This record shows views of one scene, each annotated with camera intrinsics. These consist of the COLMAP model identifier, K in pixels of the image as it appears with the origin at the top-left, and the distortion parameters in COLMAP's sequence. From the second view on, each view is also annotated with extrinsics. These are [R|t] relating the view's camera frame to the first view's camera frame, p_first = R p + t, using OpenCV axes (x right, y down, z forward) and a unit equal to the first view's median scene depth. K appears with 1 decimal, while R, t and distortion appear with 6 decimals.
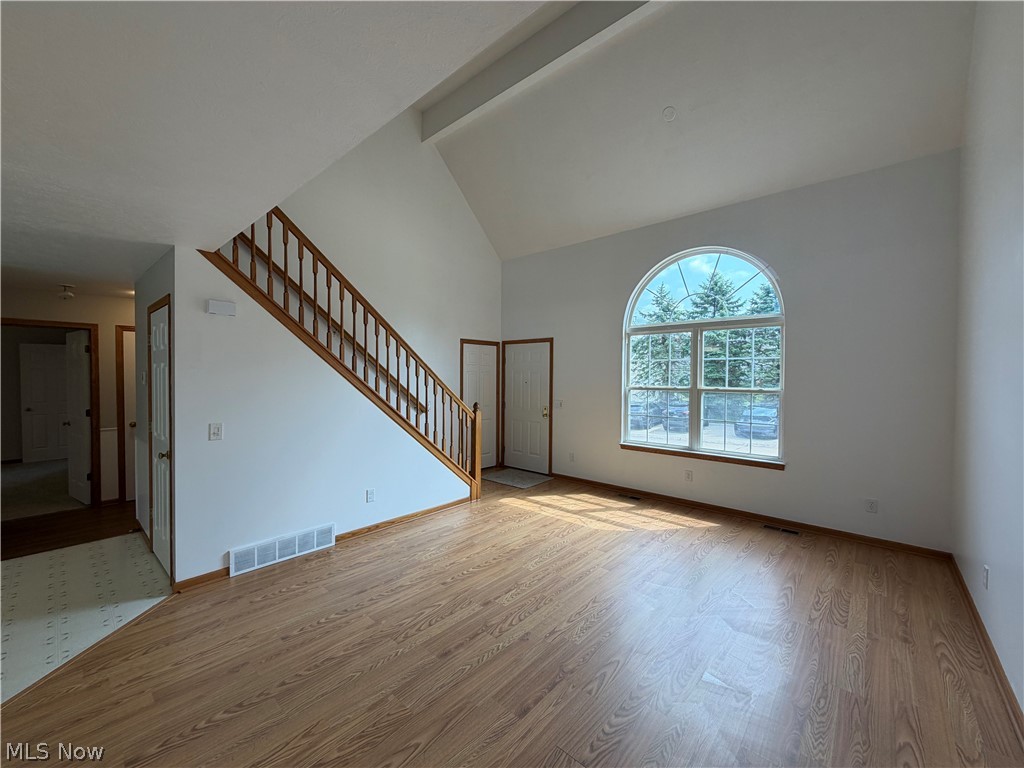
lens RADIAL K [[404.7, 0, 512.0], [0, 404.7, 384.0], [0, 0, 1]] dist [-0.000573, 0.000002]
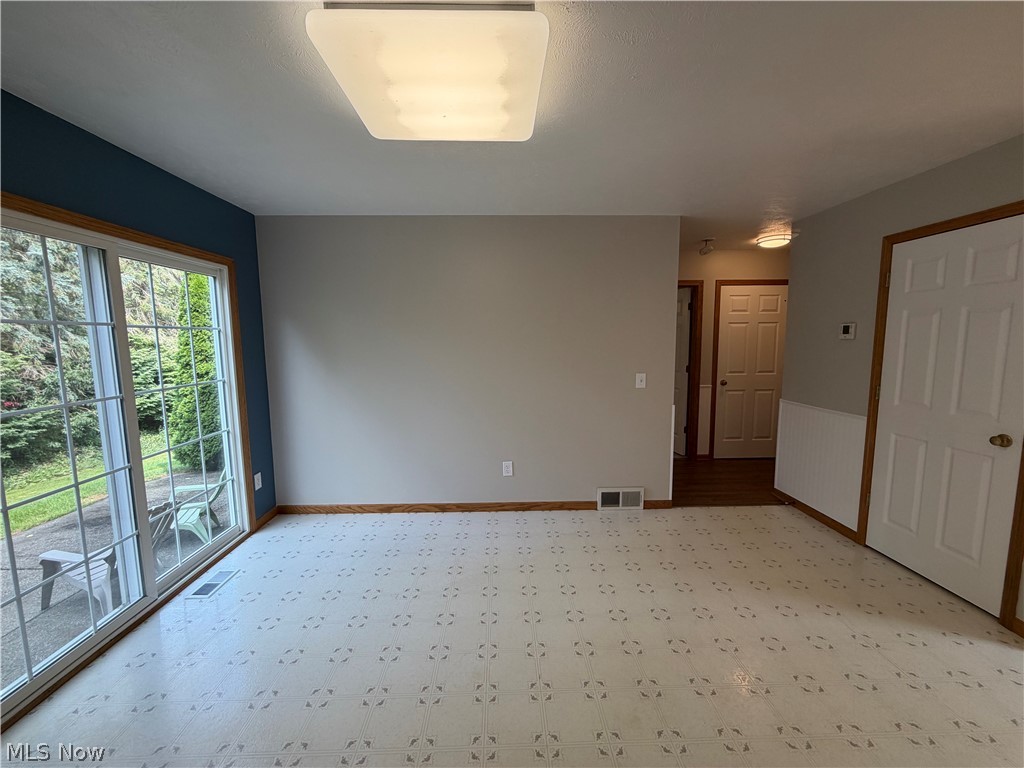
lens RADIAL K [[404.7, 0, 512.0], [0, 404.7, 384.0], [0, 0, 1]] dist [-0.000573, 0.000002]
pose [[0.683633, 0.075023, -0.725960, -0.788289], [-0.003203, 0.995001, 0.099811, 0.010615], [0.729819, -0.065909, 0.680456, -0.053935]]
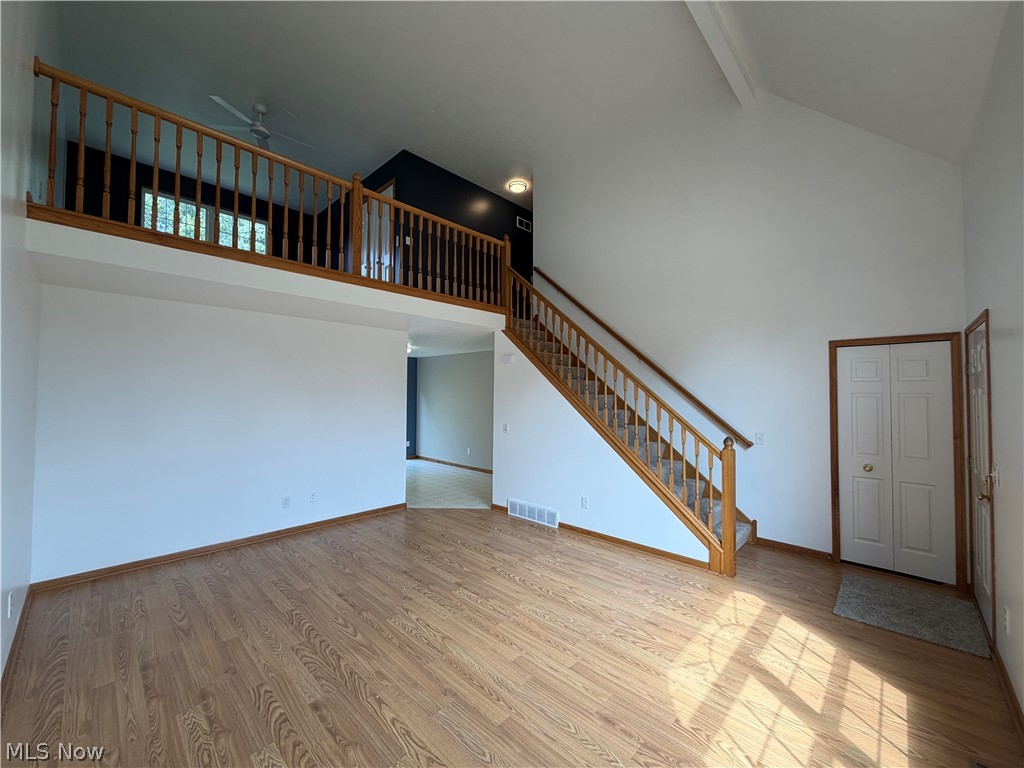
lens RADIAL K [[404.7, 0, 512.0], [0, 404.7, 384.0], [0, 0, 1]] dist [-0.000573, 0.000002]
pose [[-0.031458, -0.028564, -0.999097, 0.908678], [-0.025190, 0.999297, -0.027777, -0.026345], [0.999188, 0.024293, -0.032156, 0.918557]]
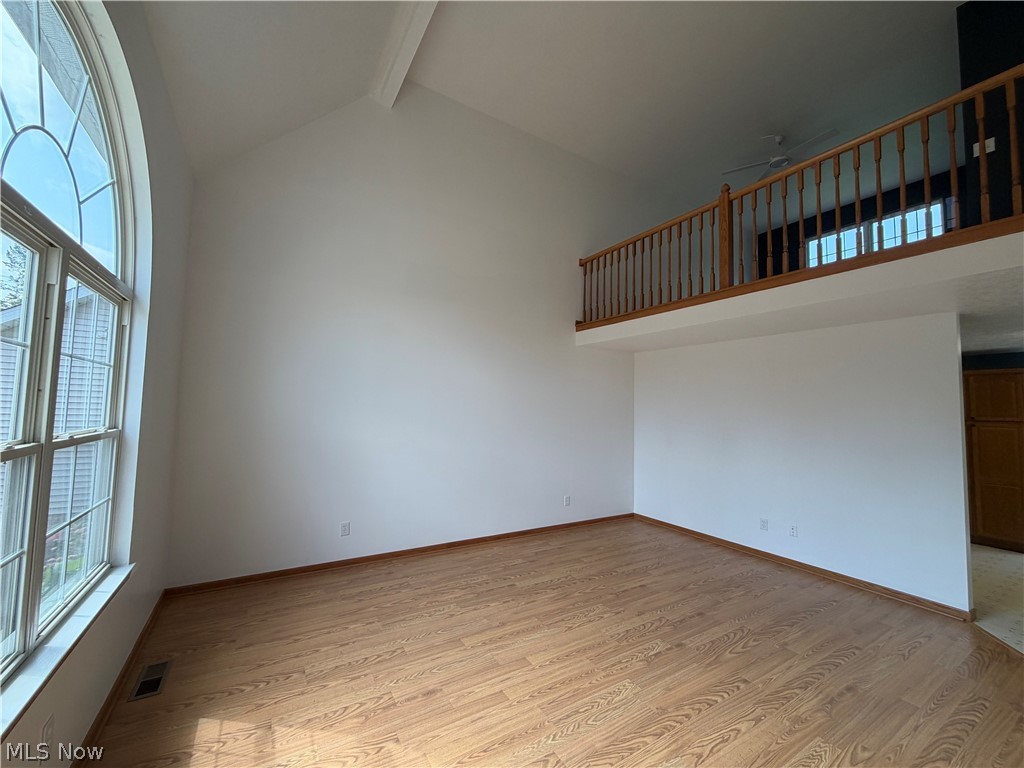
lens RADIAL K [[411.3, 0, 512.0], [0, 411.3, 384.0], [0, 0, 1]] dist [0.000351, -0.000113]
pose [[-0.957333, -0.010507, 0.288797, 0.035732], [-0.022264, 0.999050, -0.037455, -0.039962], [-0.288129, -0.042287, -0.956657, 1.635910]]
